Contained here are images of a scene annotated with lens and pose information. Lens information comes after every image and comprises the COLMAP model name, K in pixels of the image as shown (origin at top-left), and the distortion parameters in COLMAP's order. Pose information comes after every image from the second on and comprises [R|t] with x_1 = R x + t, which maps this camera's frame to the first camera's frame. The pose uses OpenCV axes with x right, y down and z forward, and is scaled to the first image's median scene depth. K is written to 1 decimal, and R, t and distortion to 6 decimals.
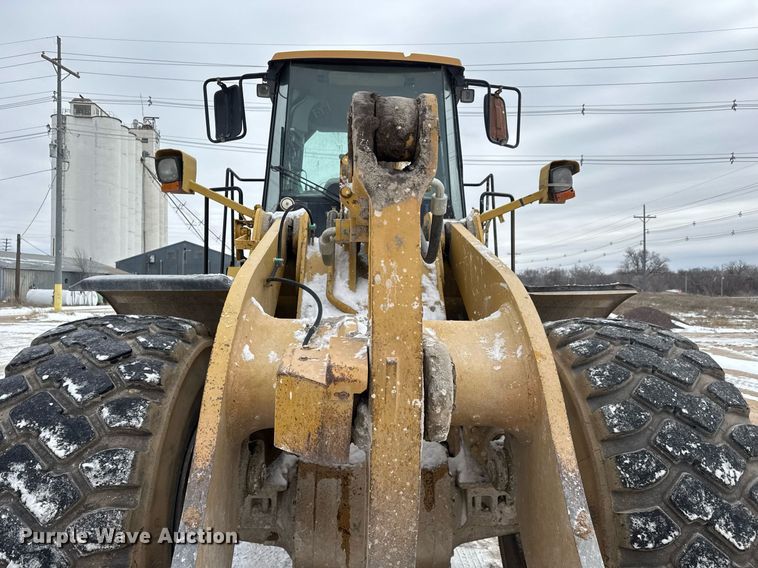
lens RADIAL K [[540.2, 0, 378.2], [0, 540.2, 270.7], [0, 0, 1]] dist [0.048864, -0.048258]
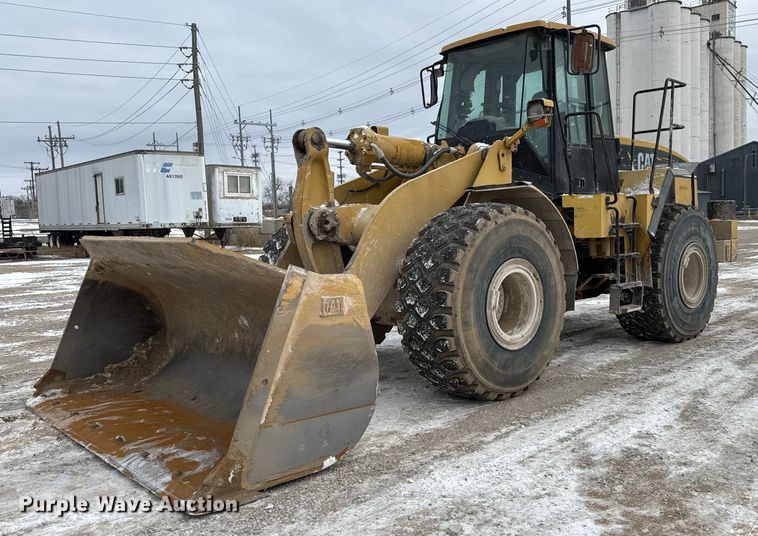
lens RADIAL K [[696.4, 0, 406.2], [0, 696.4, 268.1], [0, 0, 1]] dist [0.012643, 0.000847]
pose [[0.640692, 0.039097, -0.766802, 1.593561], [0.053099, 0.994055, 0.095050, 0.054900], [0.765960, -0.101614, 0.634807, -0.539080]]
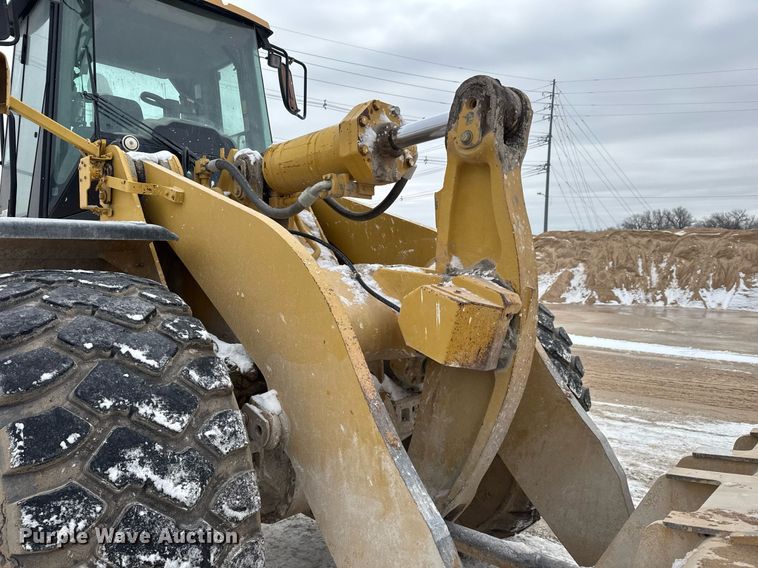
lens RADIAL K [[540.2, 0, 378.2], [0, 540.2, 270.7], [0, 0, 1]] dist [0.048864, -0.048258]
pose [[0.741747, -0.017744, 0.670445, -0.481861], [-0.019992, 0.998621, 0.048547, 0.027004], [-0.670382, -0.049413, 0.740369, 0.102484]]
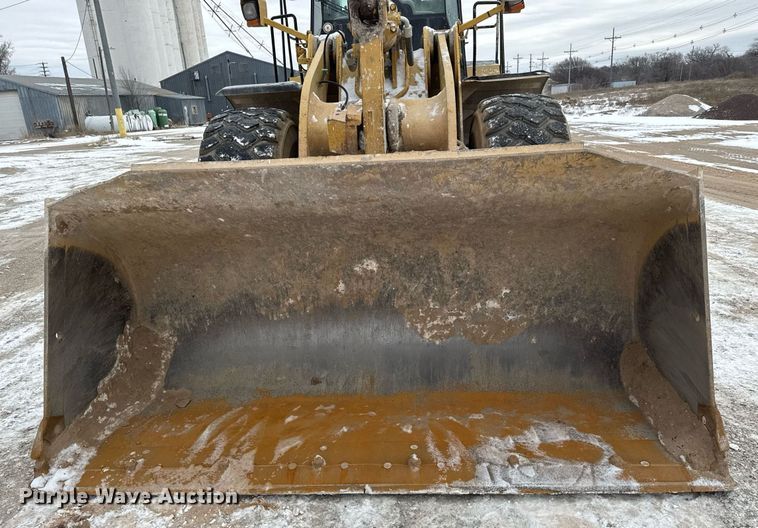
lens RADIAL K [[592.0, 0, 375.9], [0, 592.0, 312.3], [0, 0, 1]] dist [0.117991, -0.192449]
pose [[0.991402, -0.017116, -0.129728, 0.167495], [0.063519, 0.929715, 0.362760, 0.010477], [0.114401, -0.367881, 0.922809, -0.820026]]
